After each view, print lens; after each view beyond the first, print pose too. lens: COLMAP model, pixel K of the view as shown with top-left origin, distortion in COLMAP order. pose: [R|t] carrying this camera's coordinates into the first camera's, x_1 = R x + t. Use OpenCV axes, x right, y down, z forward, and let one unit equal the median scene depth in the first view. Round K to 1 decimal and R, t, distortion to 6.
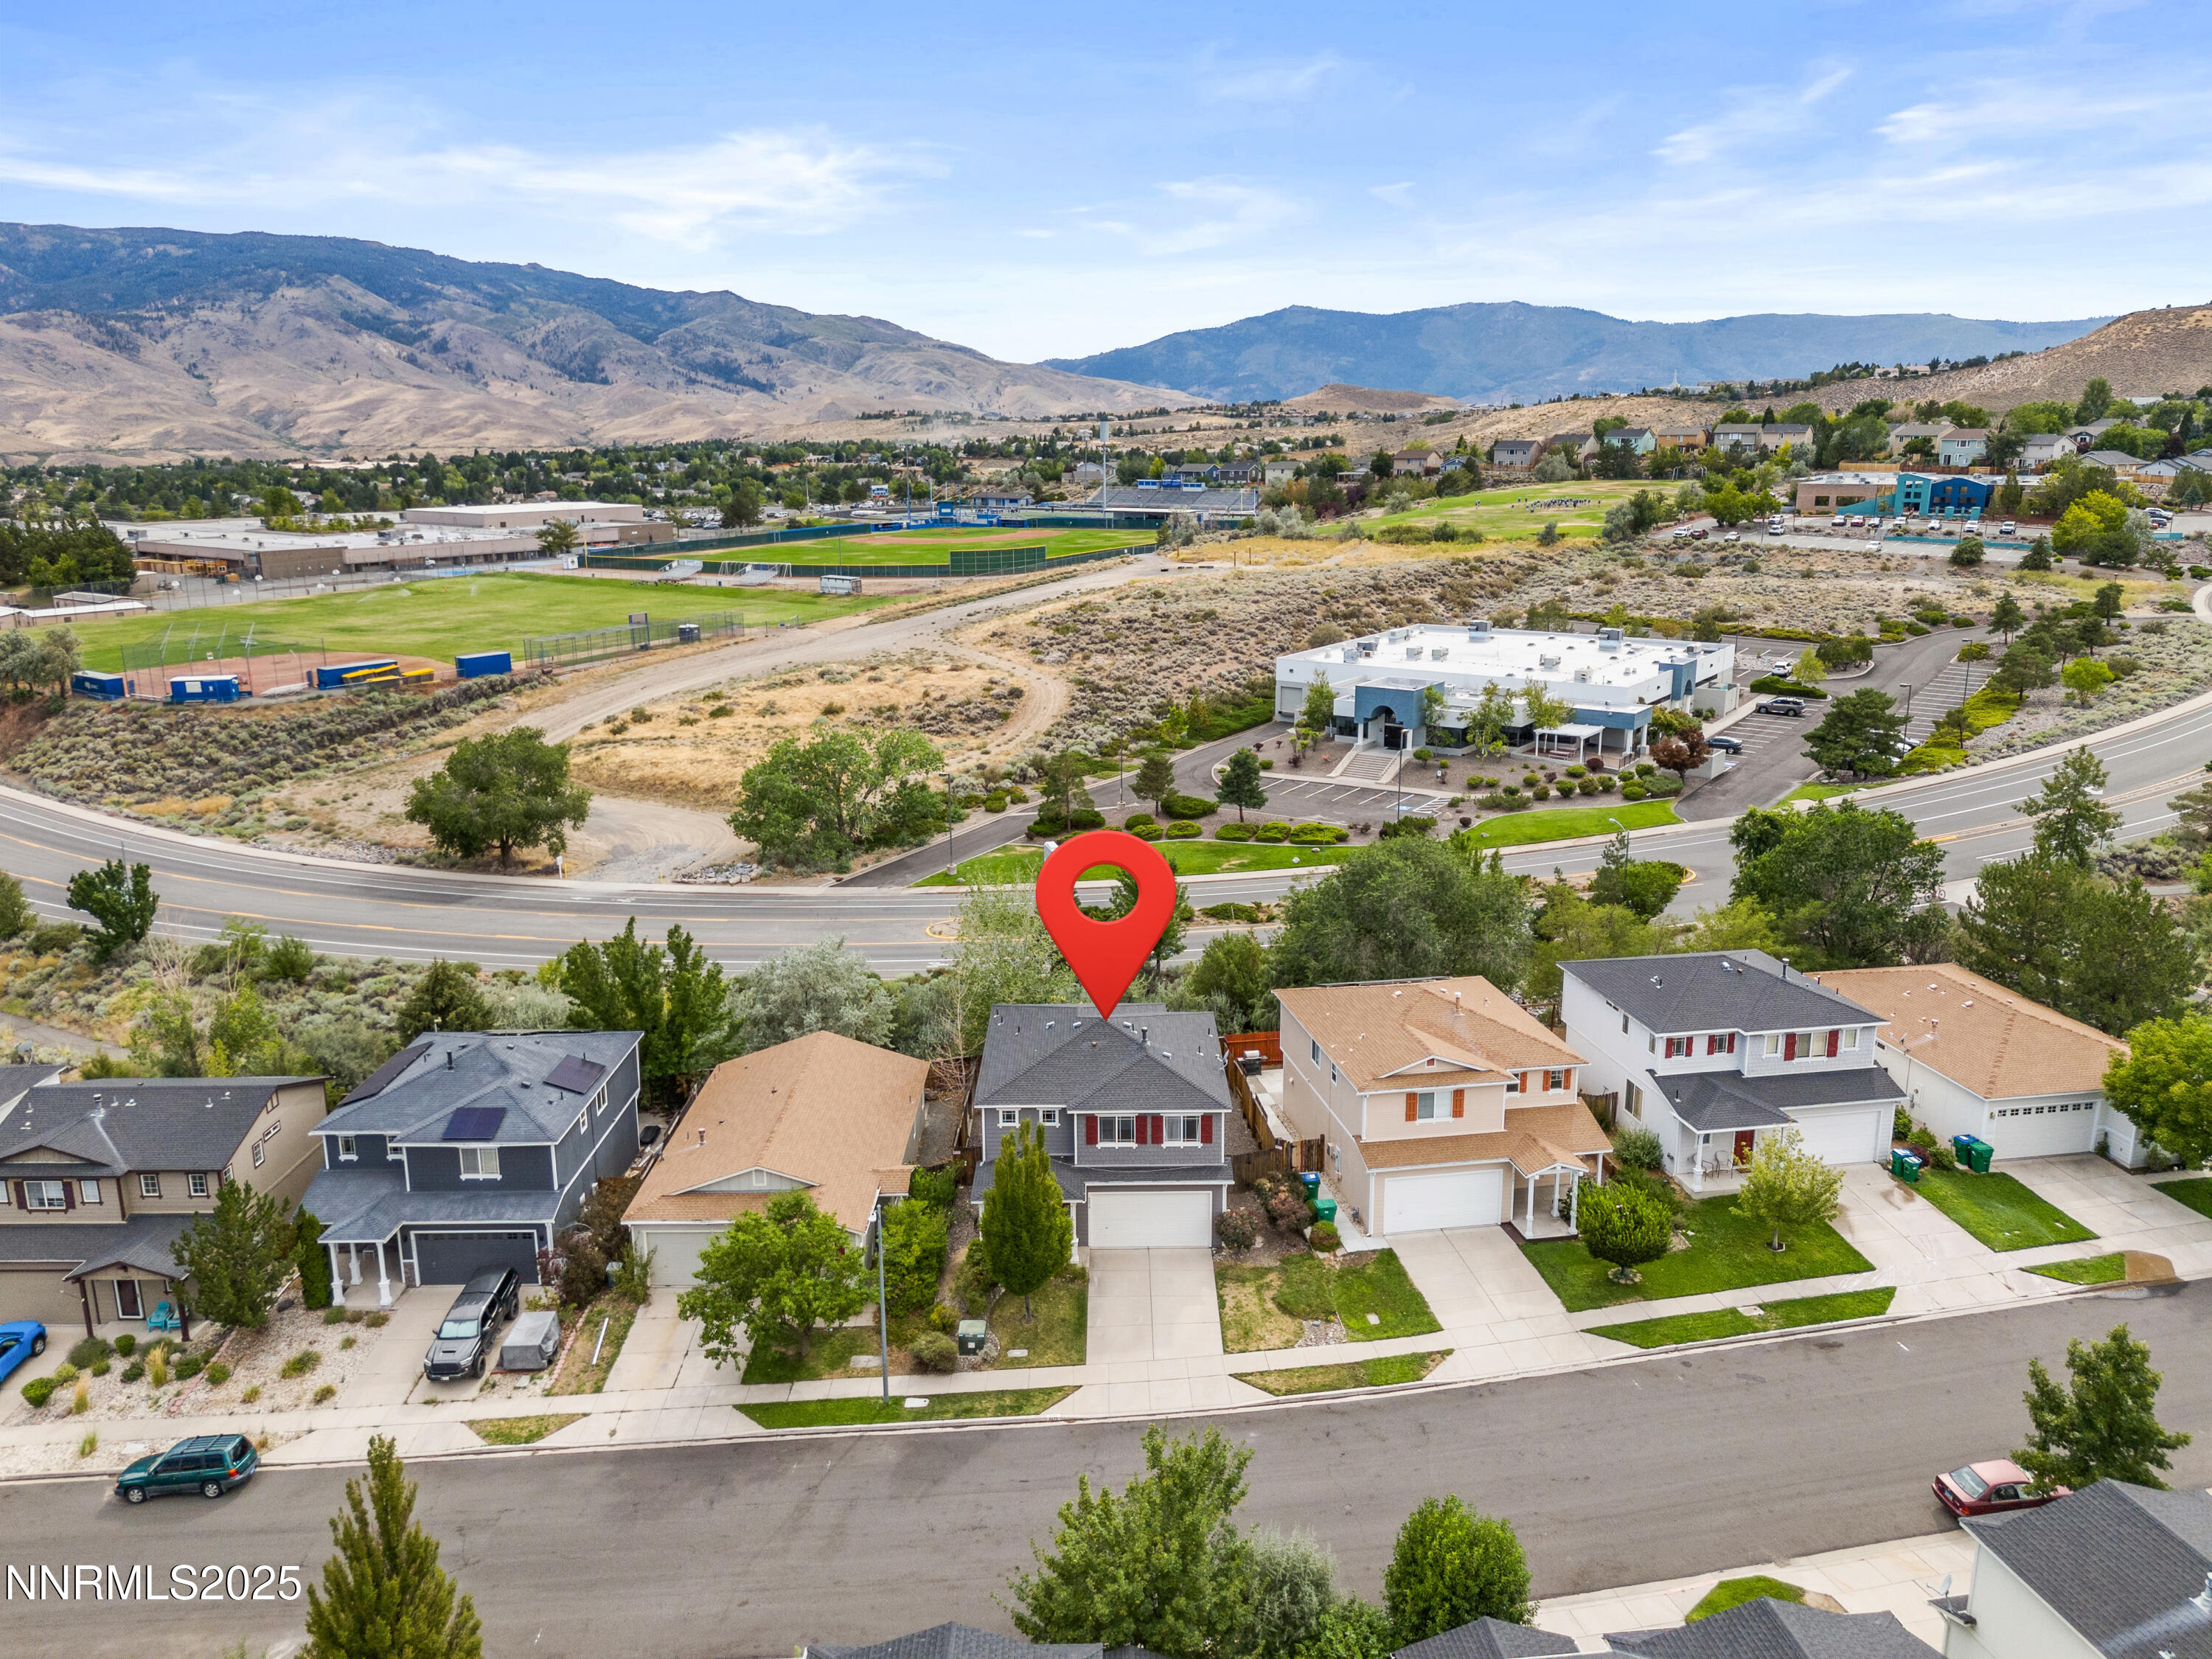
lens RADIAL K [[1618.6, 0, 1107.9], [0, 1618.6, 844.7], [0, 0, 1]] dist [0.073203, -0.068242]
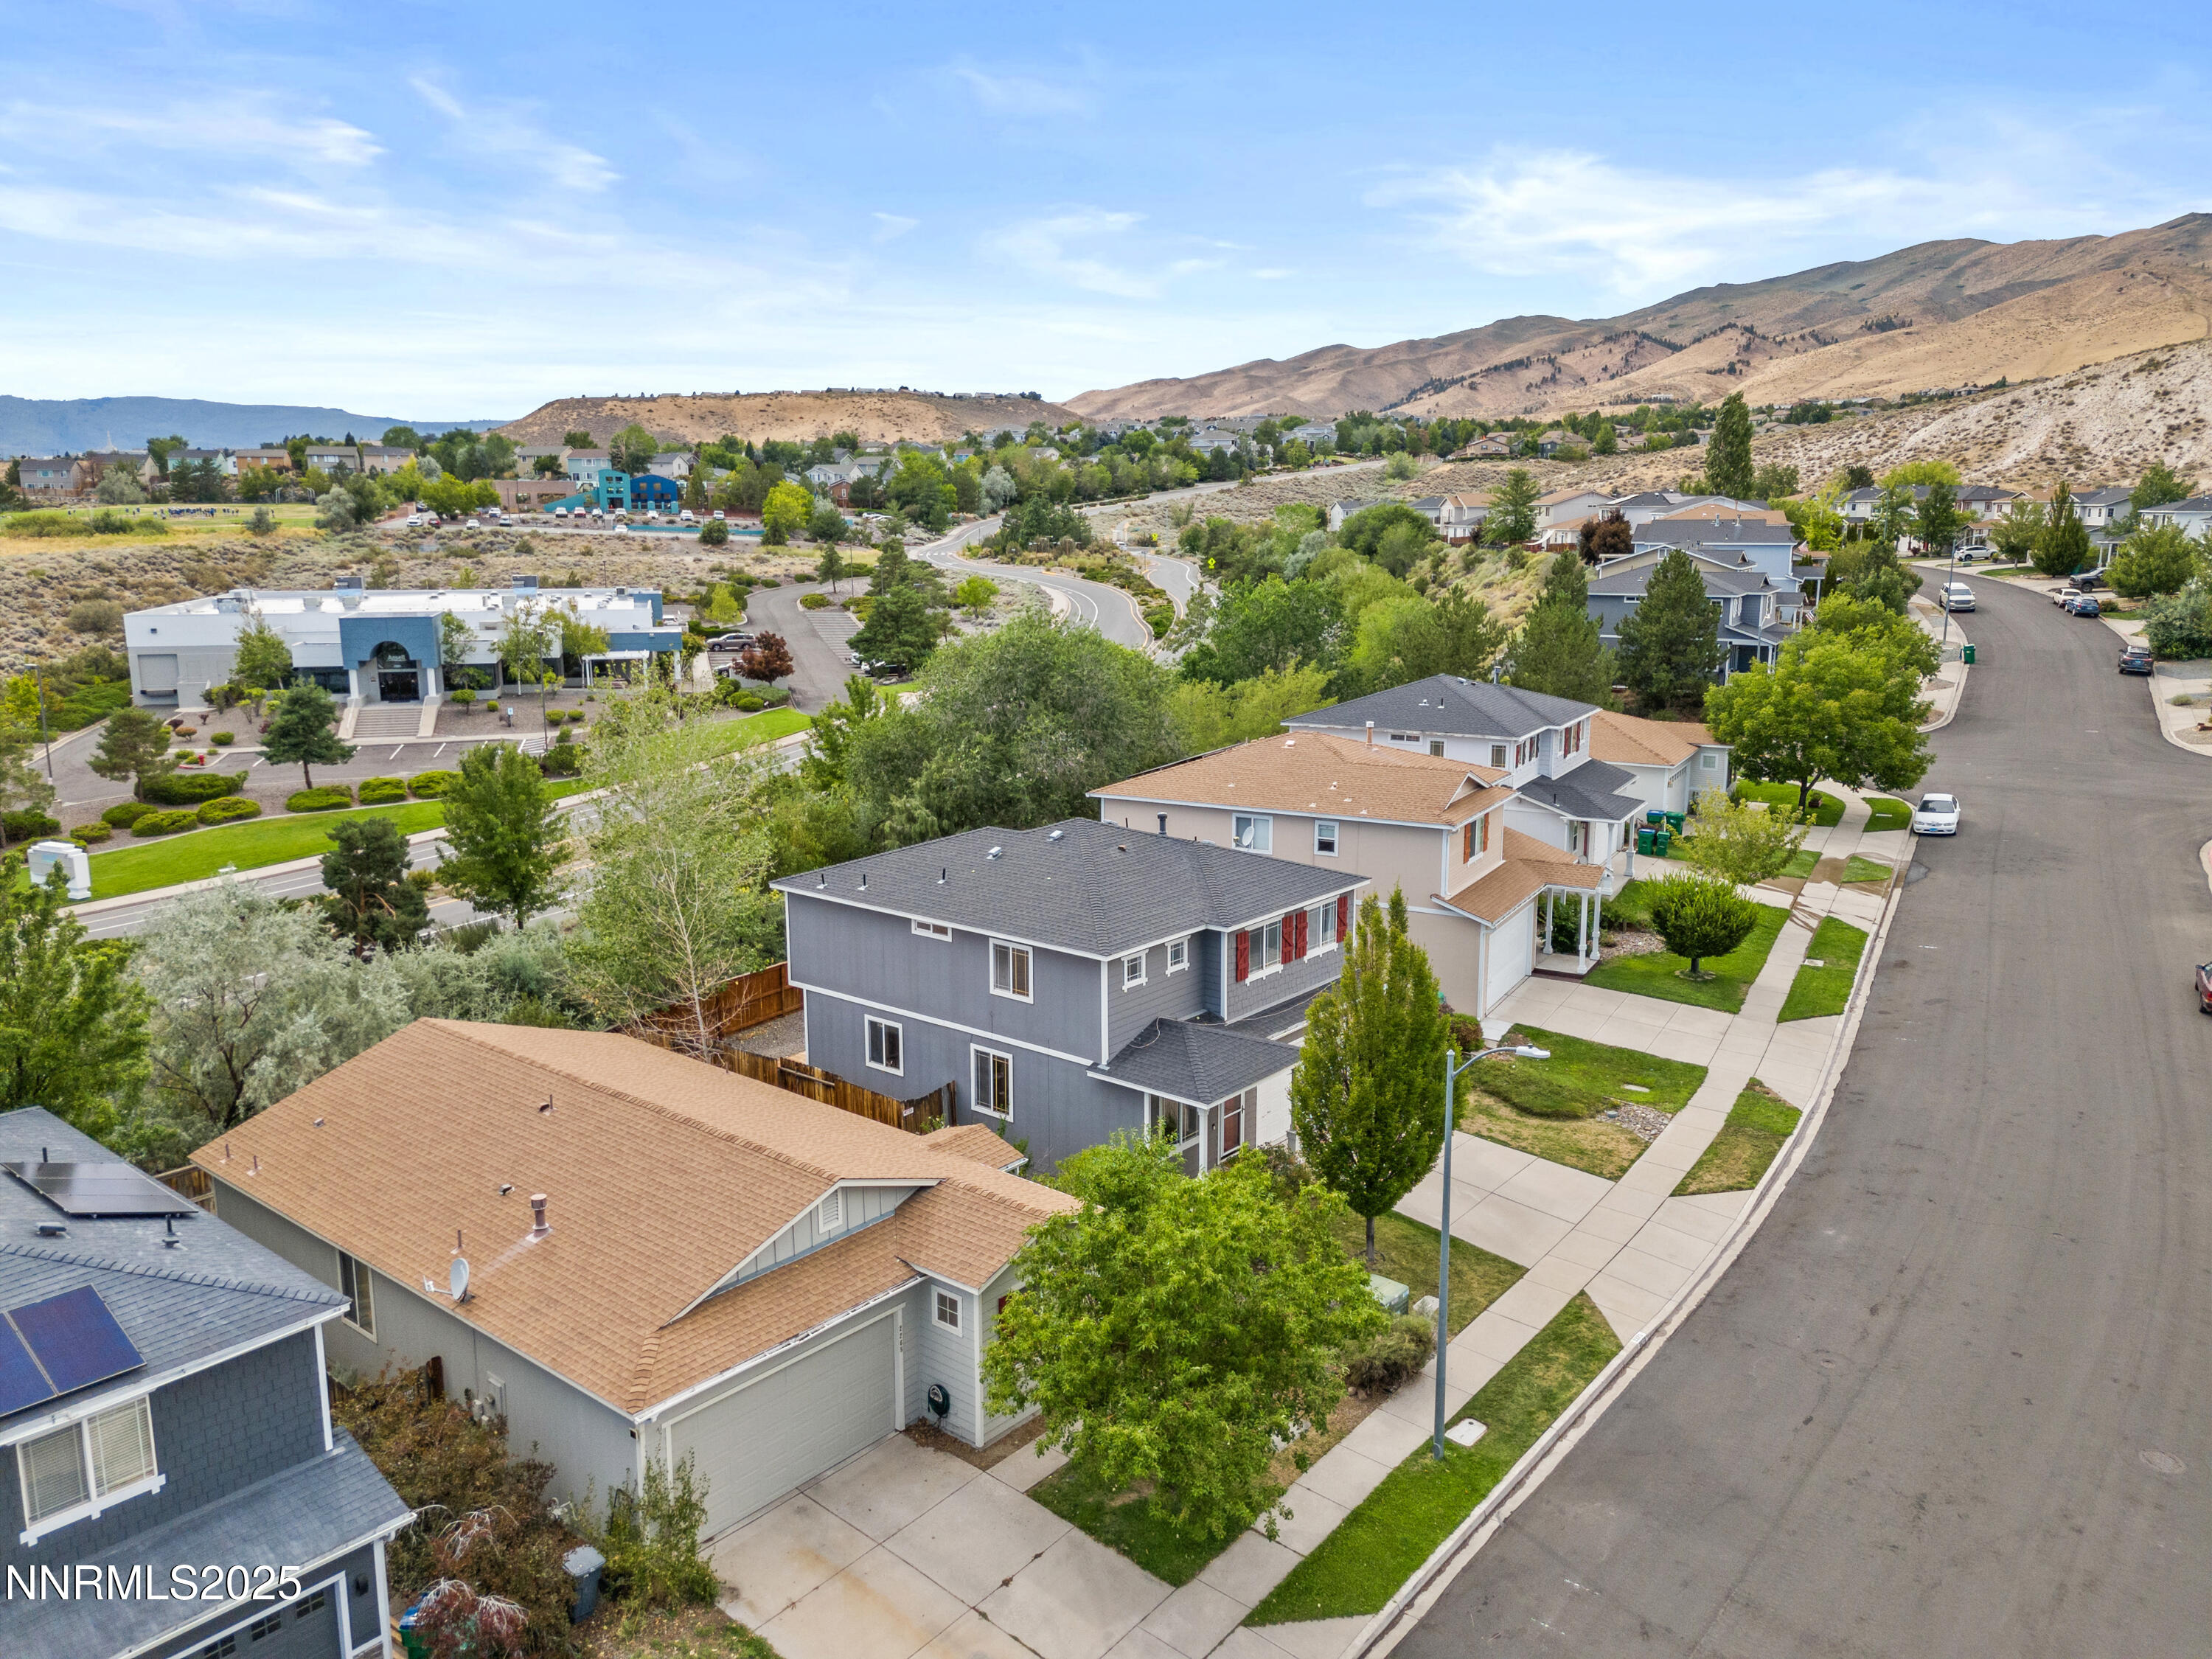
lens RADIAL K [[1618.6, 0, 1115.0], [0, 1618.6, 835.8], [0, 0, 1]] dist [0.073203, -0.068242]
pose [[0.635082, -0.147487, 0.758234, -0.225205], [0.190814, 0.981136, 0.031023, 0.047980], [-0.748506, 0.124980, 0.651245, 0.292691]]
